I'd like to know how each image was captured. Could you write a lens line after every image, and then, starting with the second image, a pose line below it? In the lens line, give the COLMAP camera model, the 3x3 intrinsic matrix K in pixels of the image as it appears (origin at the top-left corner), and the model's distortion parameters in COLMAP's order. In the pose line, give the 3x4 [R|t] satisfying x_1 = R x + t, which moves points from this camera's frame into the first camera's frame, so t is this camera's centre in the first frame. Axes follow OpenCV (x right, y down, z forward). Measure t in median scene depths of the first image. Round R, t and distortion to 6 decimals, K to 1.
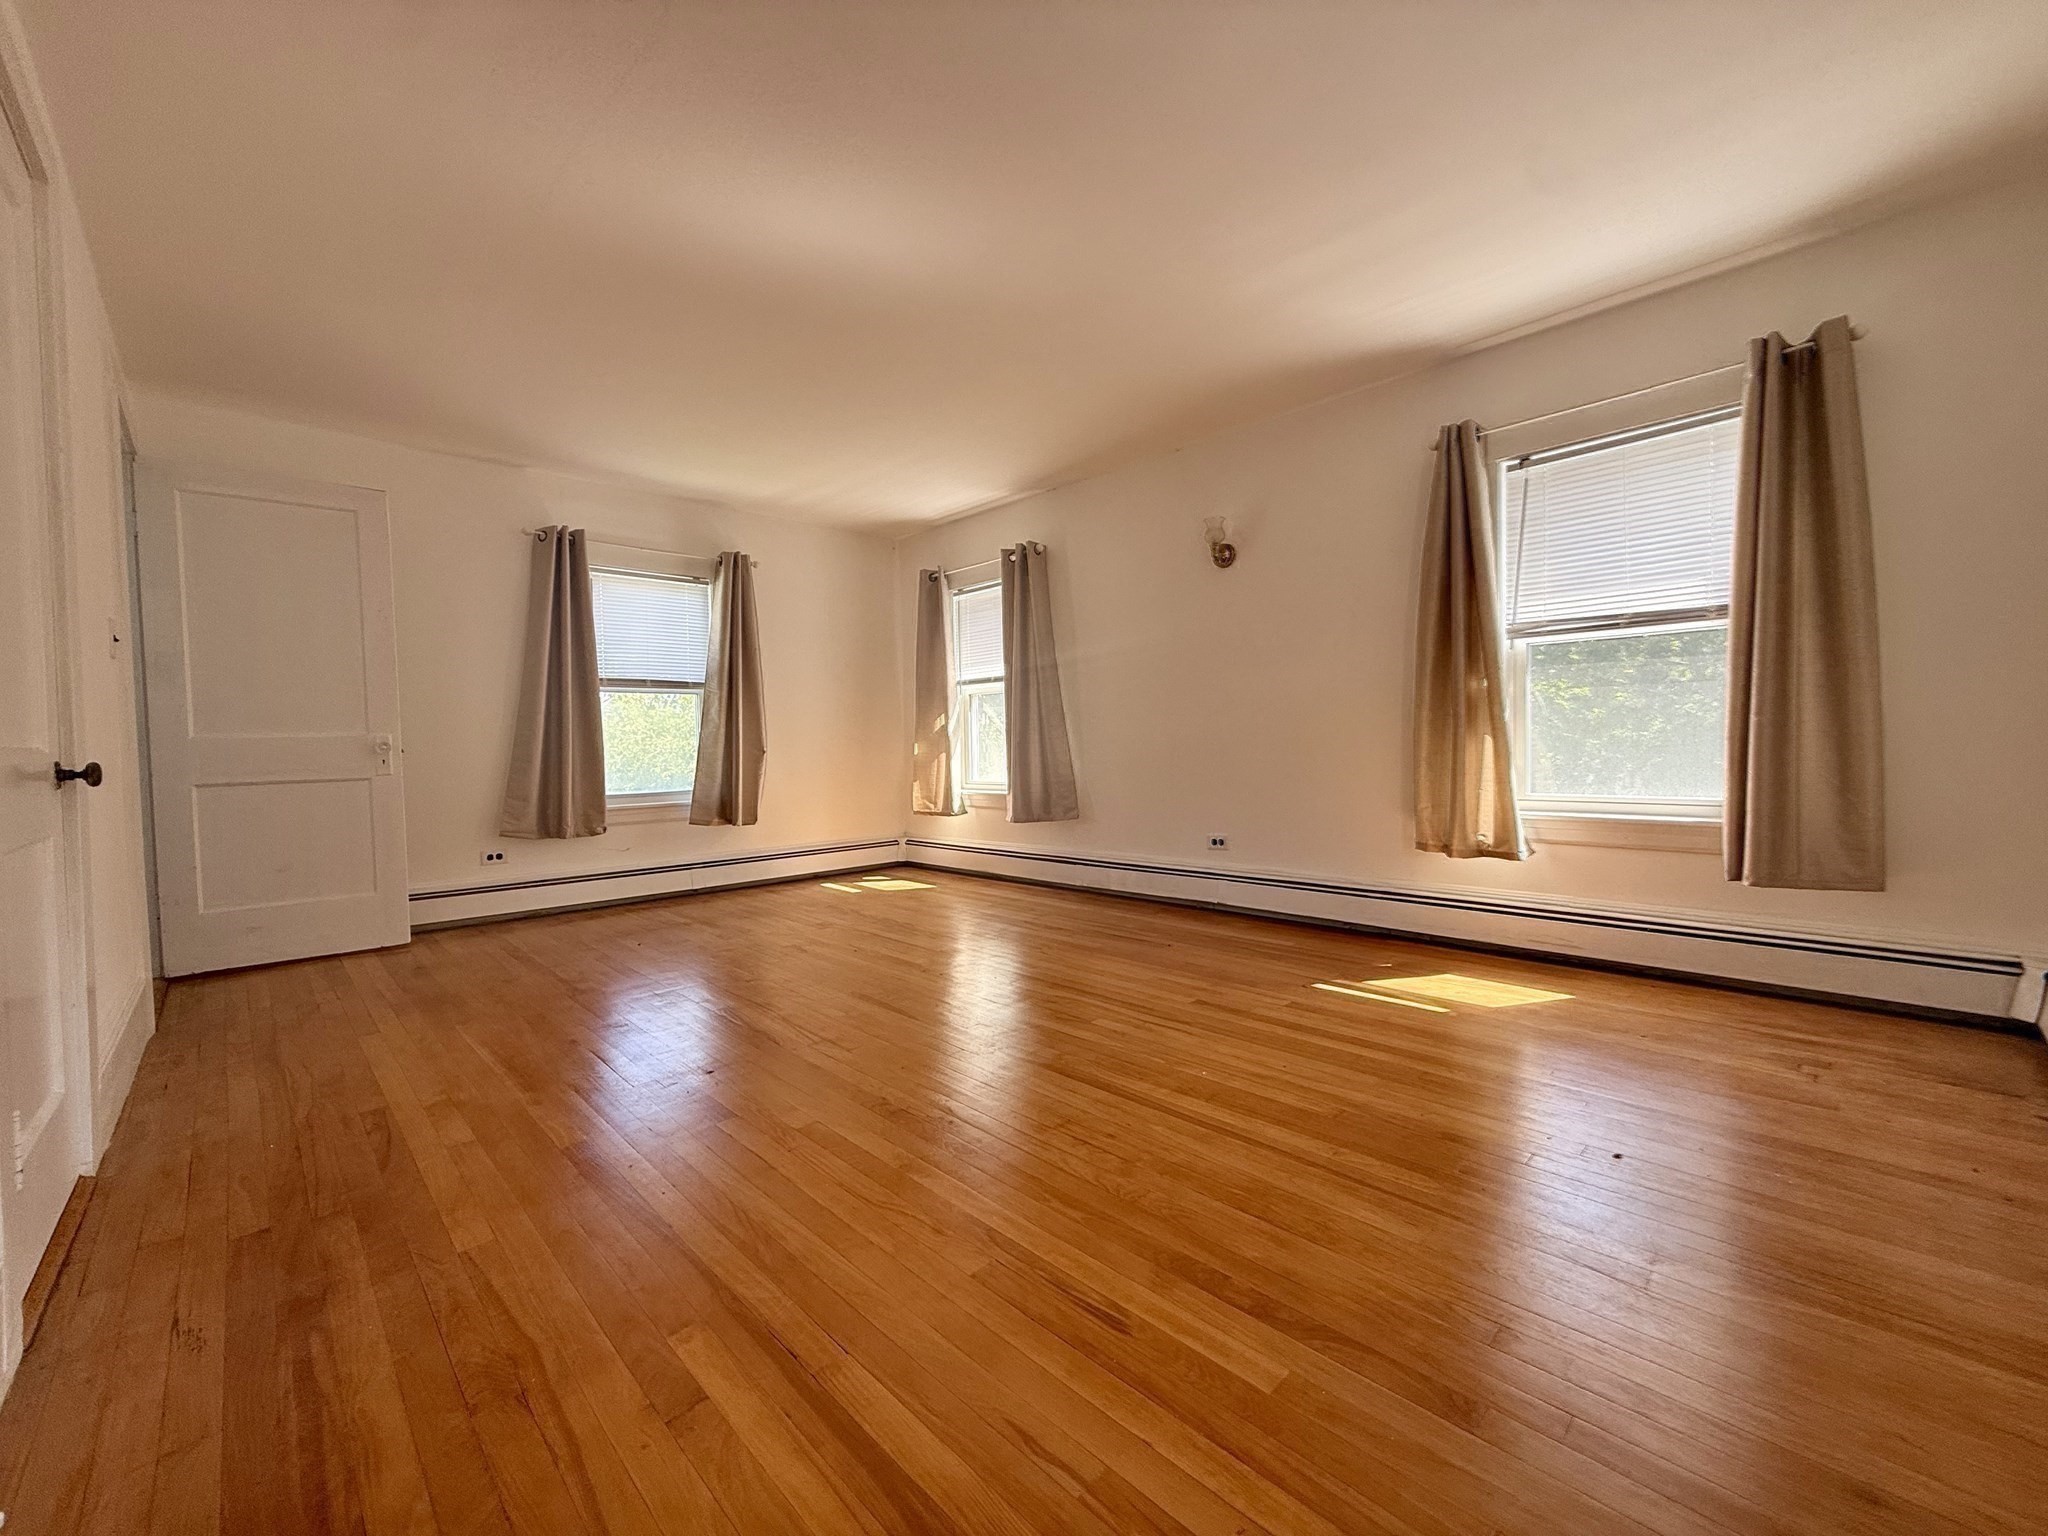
lens RADIAL K [[816.7, 0, 1022.0], [0, 816.7, 768.0], [0, 0, 1]] dist [-0.000020, 0.000149]
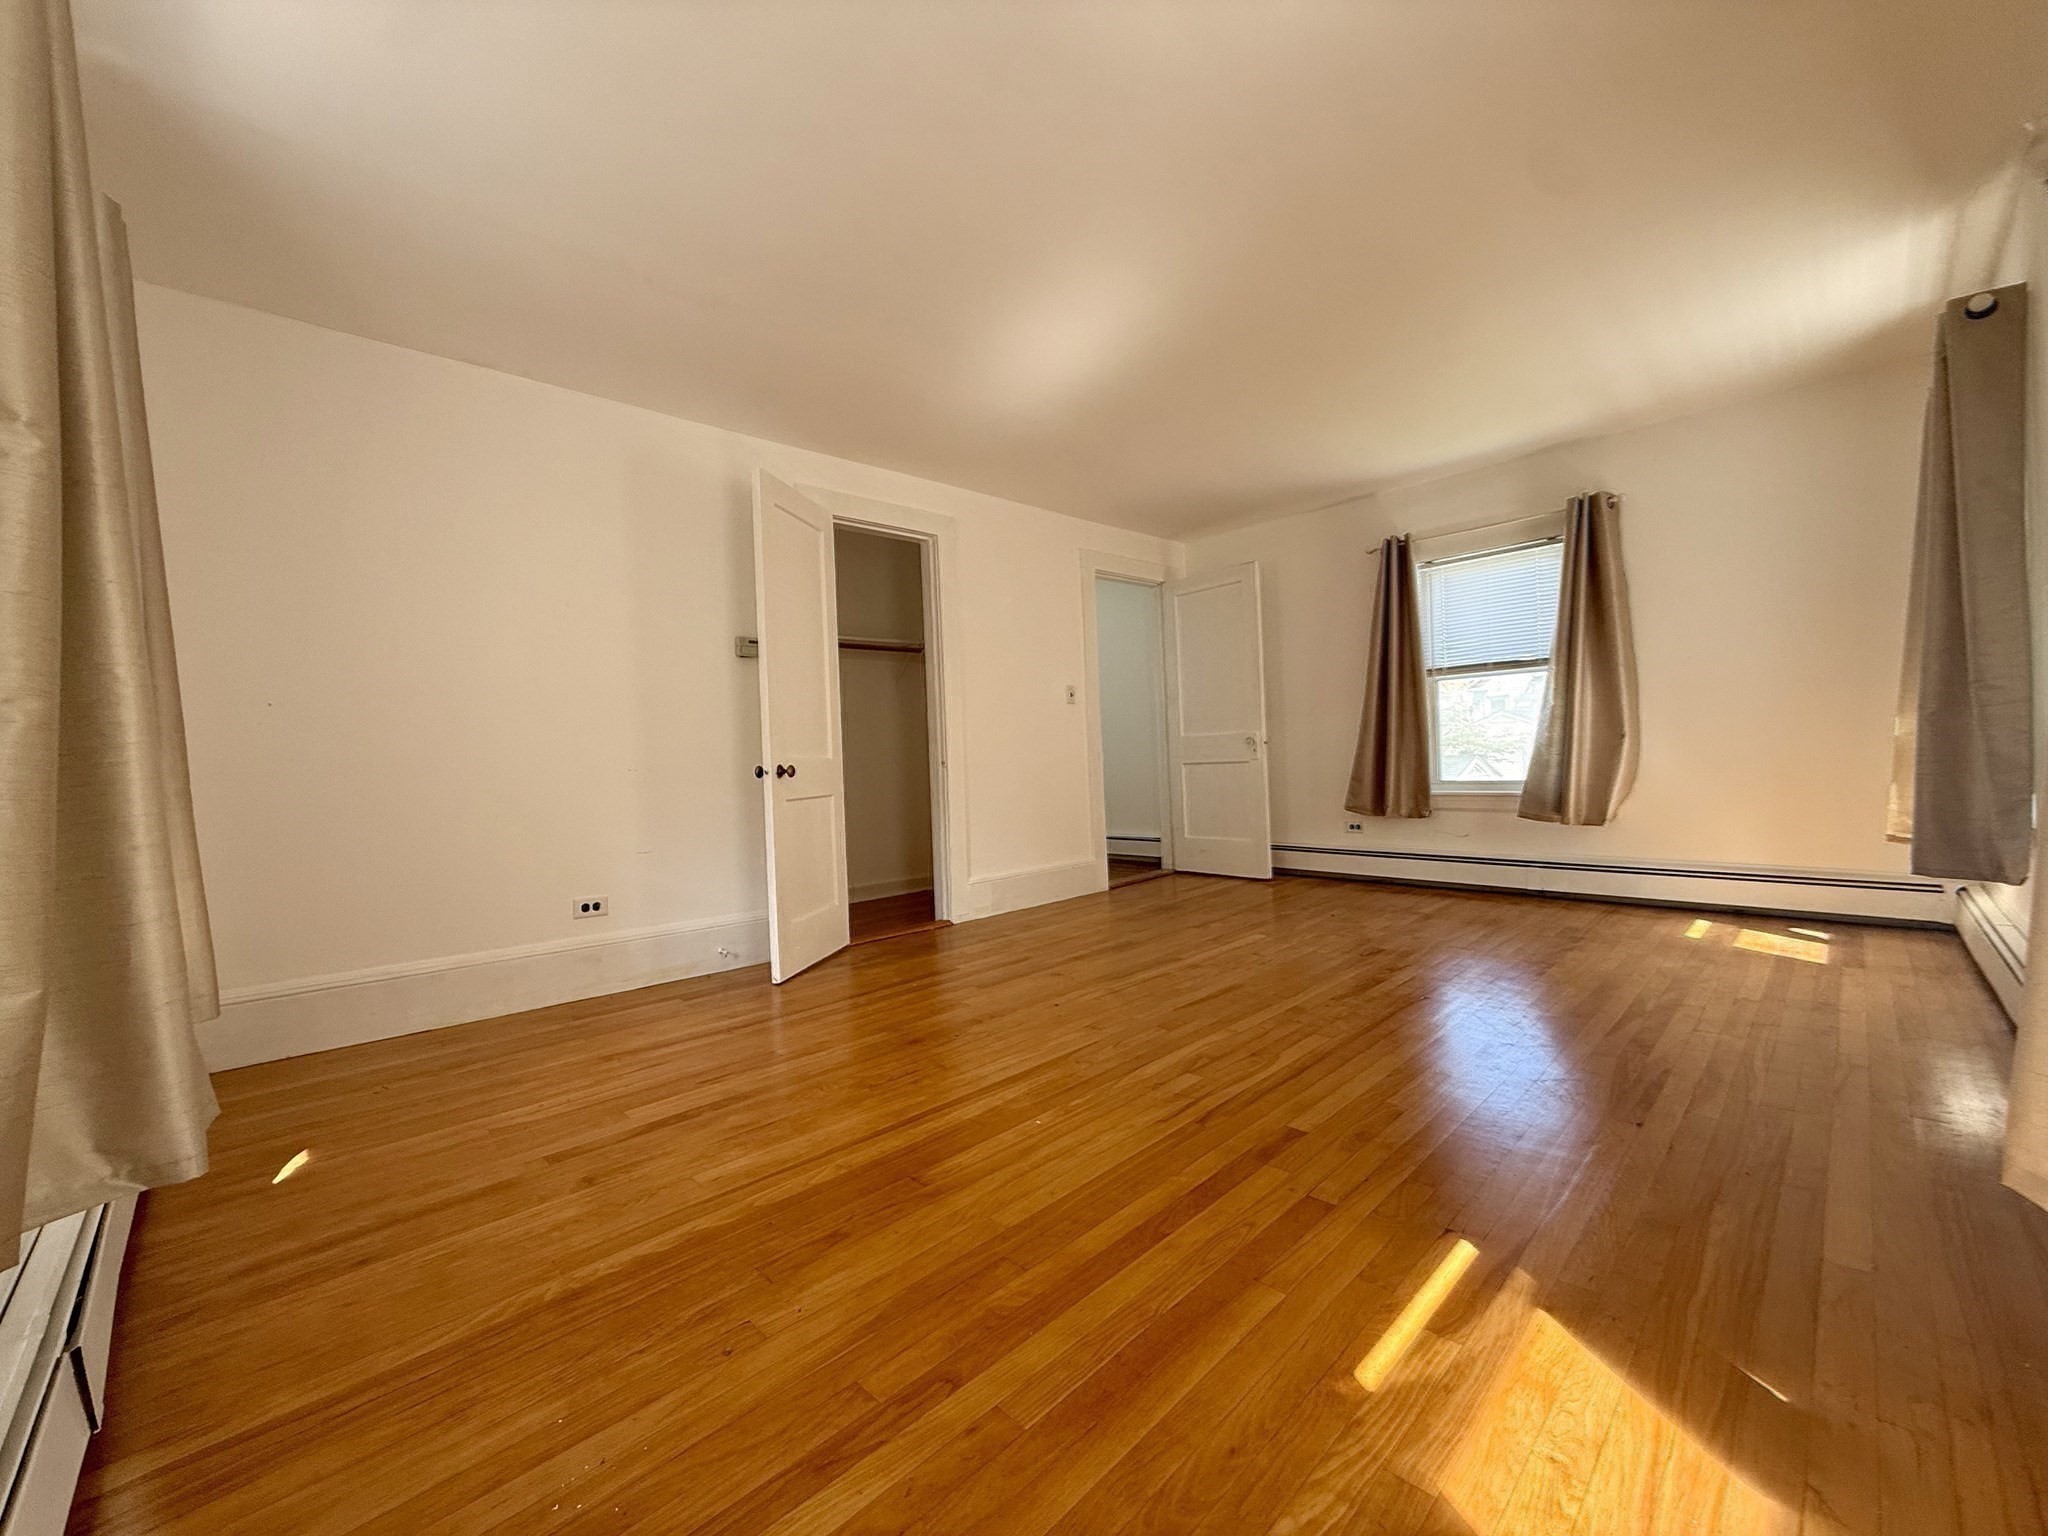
lens RADIAL K [[816.7, 0, 1022.0], [0, 816.7, 768.0], [0, 0, 1]] dist [-0.000020, 0.000149]
pose [[0.003047, 0.033609, -0.999430, 0.872353], [0.010250, 0.999382, 0.033639, -0.038705], [0.999943, -0.010346, 0.002700, 0.769080]]
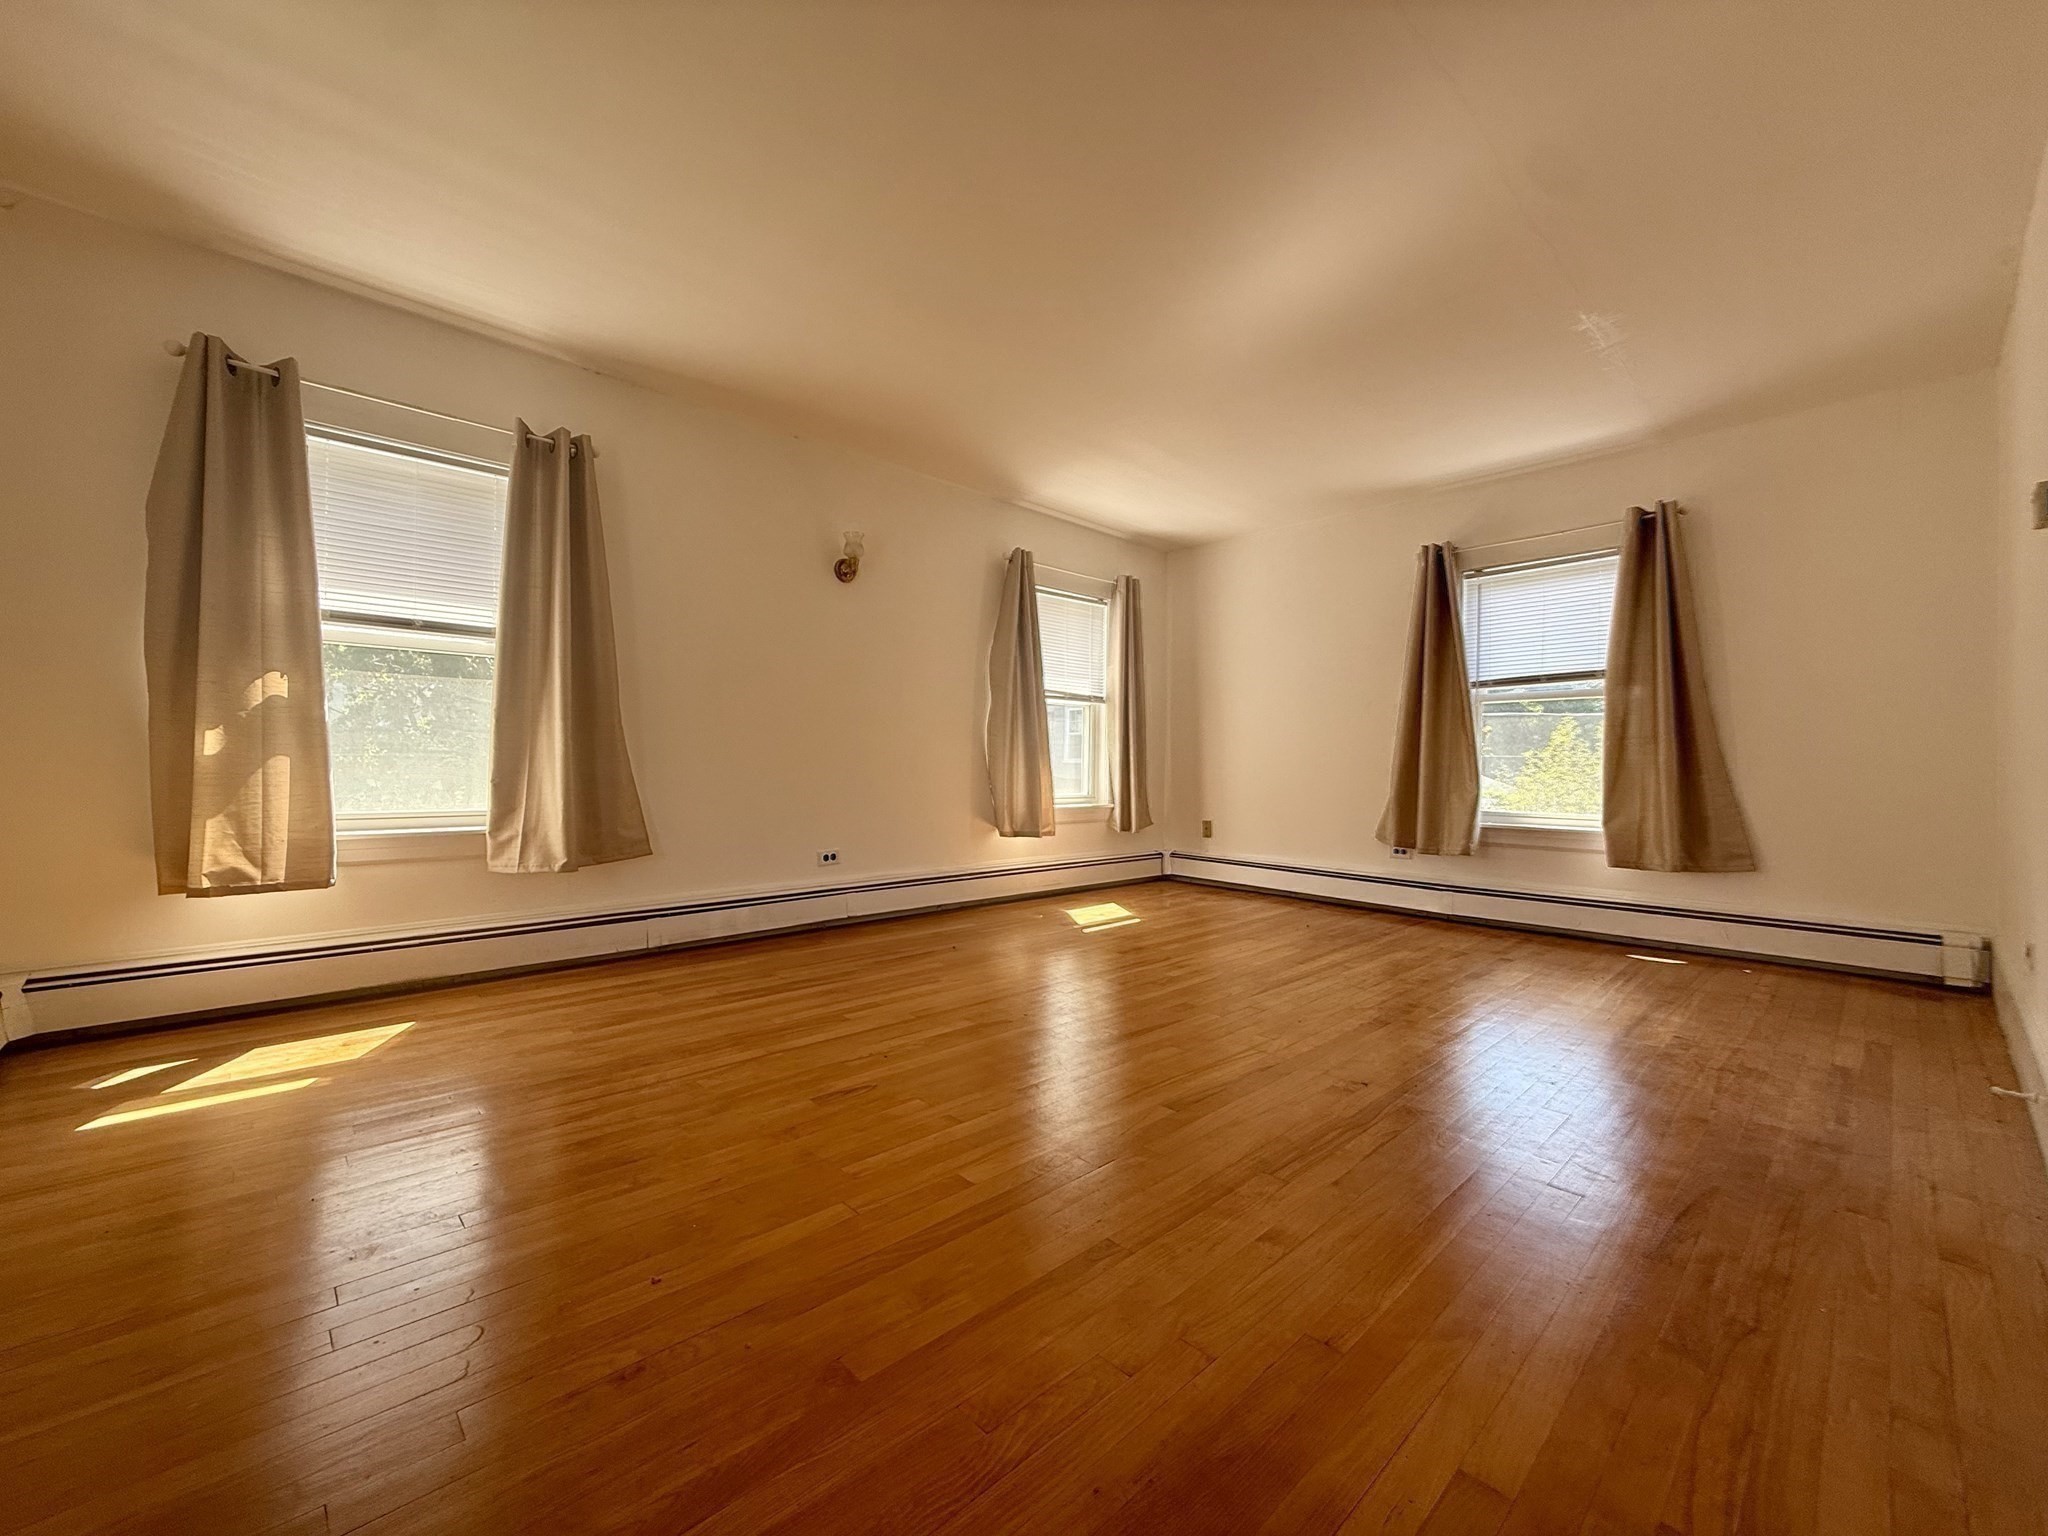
lens RADIAL K [[810.1, 0, 1024.0], [0, 810.1, 768.0], [0, 0, 1]] dist [-0.001235, -0.000118]
pose [[0.029054, 0.010582, 0.999522, -0.264621], [0.007713, 0.999912, -0.010811, -0.001636], [-0.999548, 0.008024, 0.028970, 0.266239]]
